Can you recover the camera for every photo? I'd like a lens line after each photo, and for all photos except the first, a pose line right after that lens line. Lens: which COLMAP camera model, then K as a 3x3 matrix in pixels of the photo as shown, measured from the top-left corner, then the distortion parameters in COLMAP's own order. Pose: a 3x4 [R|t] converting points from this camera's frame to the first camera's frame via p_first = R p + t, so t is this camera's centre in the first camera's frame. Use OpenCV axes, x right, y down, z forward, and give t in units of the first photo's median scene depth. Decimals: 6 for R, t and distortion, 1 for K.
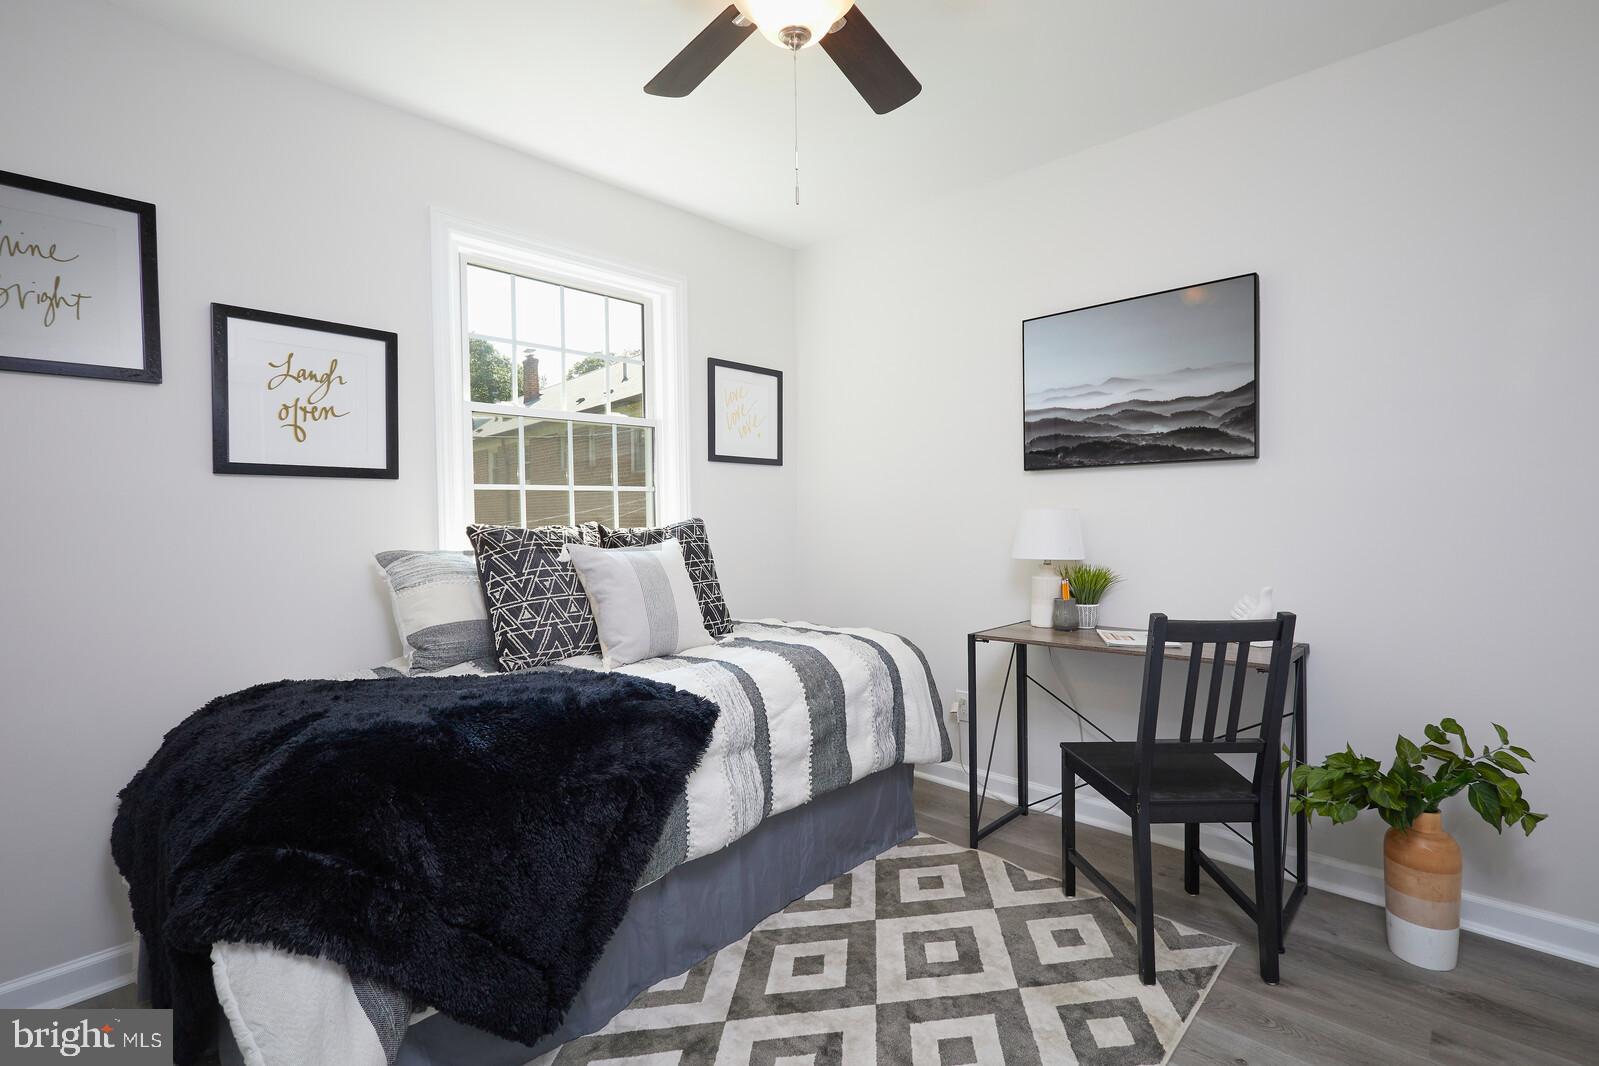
lens RADIAL K [[733.7, 0, 801.6], [0, 733.7, 527.6], [0, 0, 1]] dist [0.000303, -0.001181]
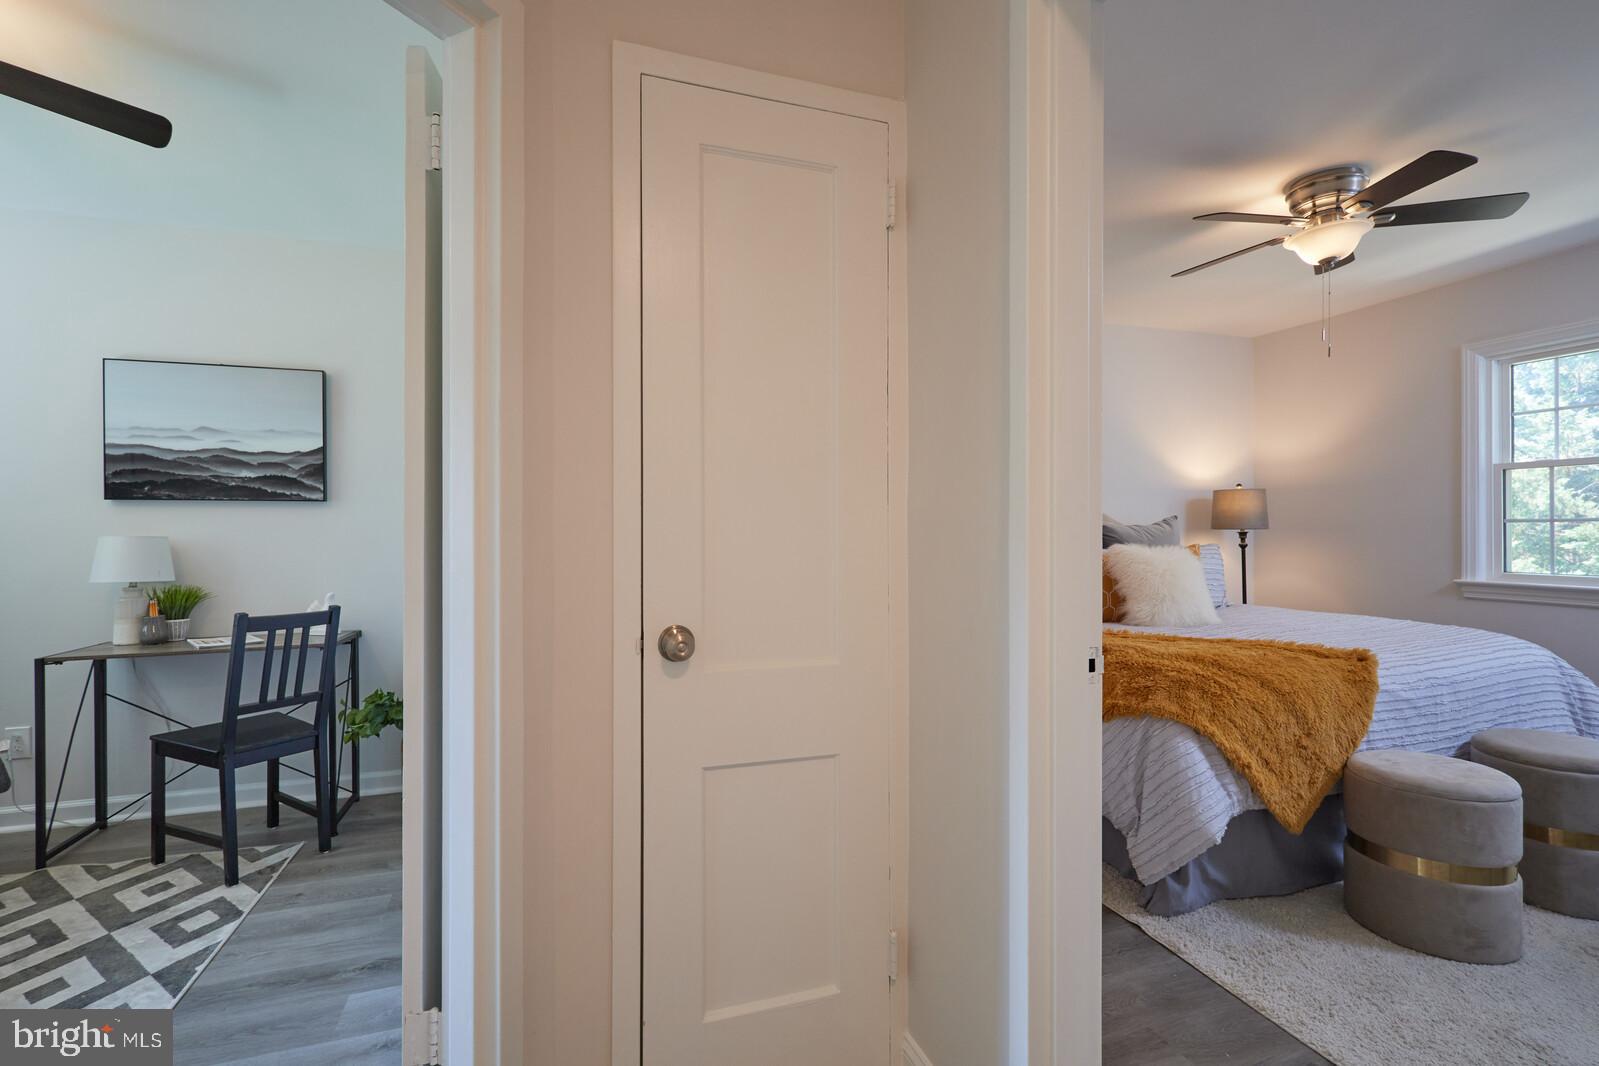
lens RADIAL K [[733.7, 0, 793.8], [0, 733.7, 533.7], [0, 0, 1]] dist [0.000303, -0.001181]
pose [[0.474354, 0.013148, 0.880236, -0.188870], [0.014650, 0.999632, -0.022827, 0.011315], [-0.880213, 0.023723, 0.473986, -0.455690]]
